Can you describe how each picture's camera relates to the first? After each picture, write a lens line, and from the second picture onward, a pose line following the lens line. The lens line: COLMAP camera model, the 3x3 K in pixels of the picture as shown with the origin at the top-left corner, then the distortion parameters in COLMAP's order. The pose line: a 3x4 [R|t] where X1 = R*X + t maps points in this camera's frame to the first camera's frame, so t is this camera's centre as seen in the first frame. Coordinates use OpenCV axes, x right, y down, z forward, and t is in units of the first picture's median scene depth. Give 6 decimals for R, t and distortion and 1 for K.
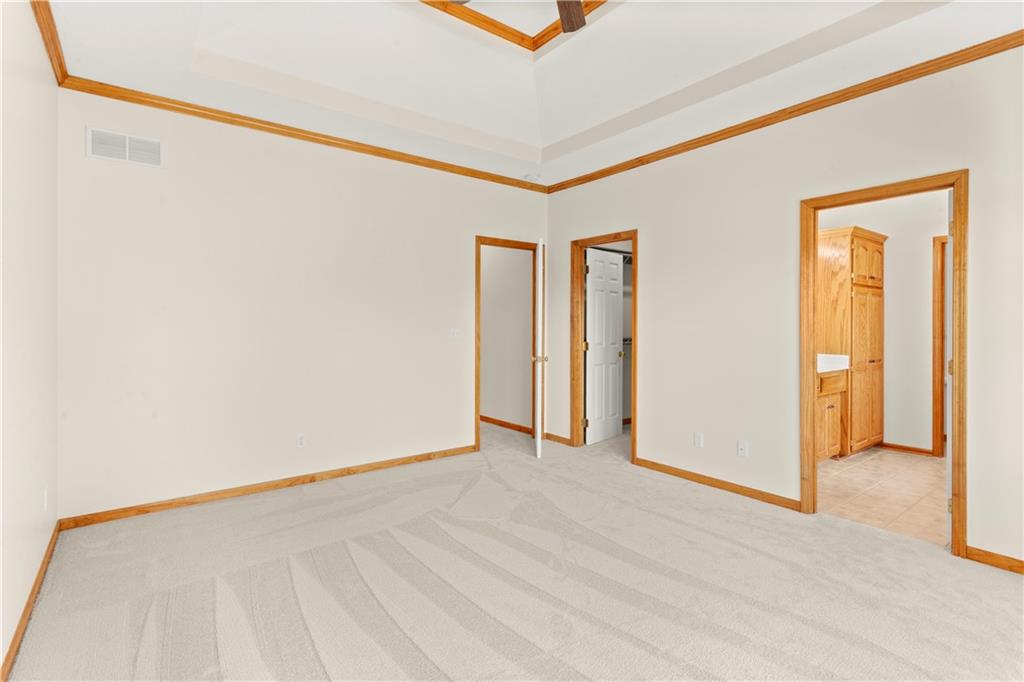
lens RADIAL K [[488.8, 0, 512.4], [0, 488.8, 332.6], [0, 0, 1]] dist [0.004347, 0.000873]
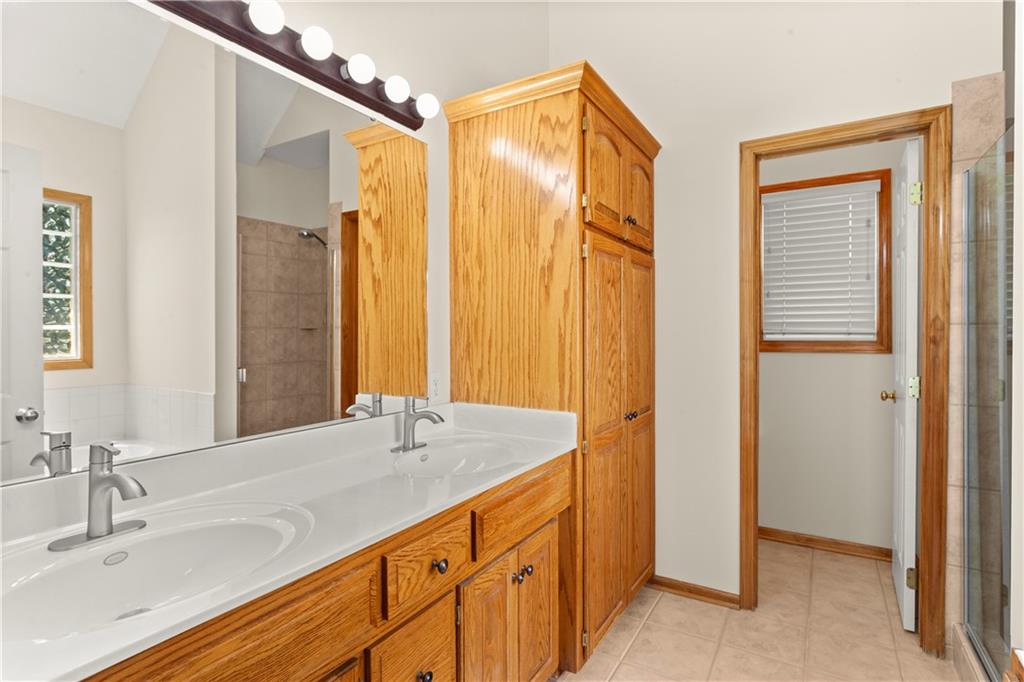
lens RADIAL K [[524.0, 0, 510.6], [0, 524.0, 337.4], [0, 0, 1]] dist [-0.004333, -0.000160]
pose [[0.931445, -0.006706, 0.363820, 0.482024], [0.006653, 0.999977, 0.001400, -0.011636], [-0.363821, 0.001117, 0.931468, 0.628783]]
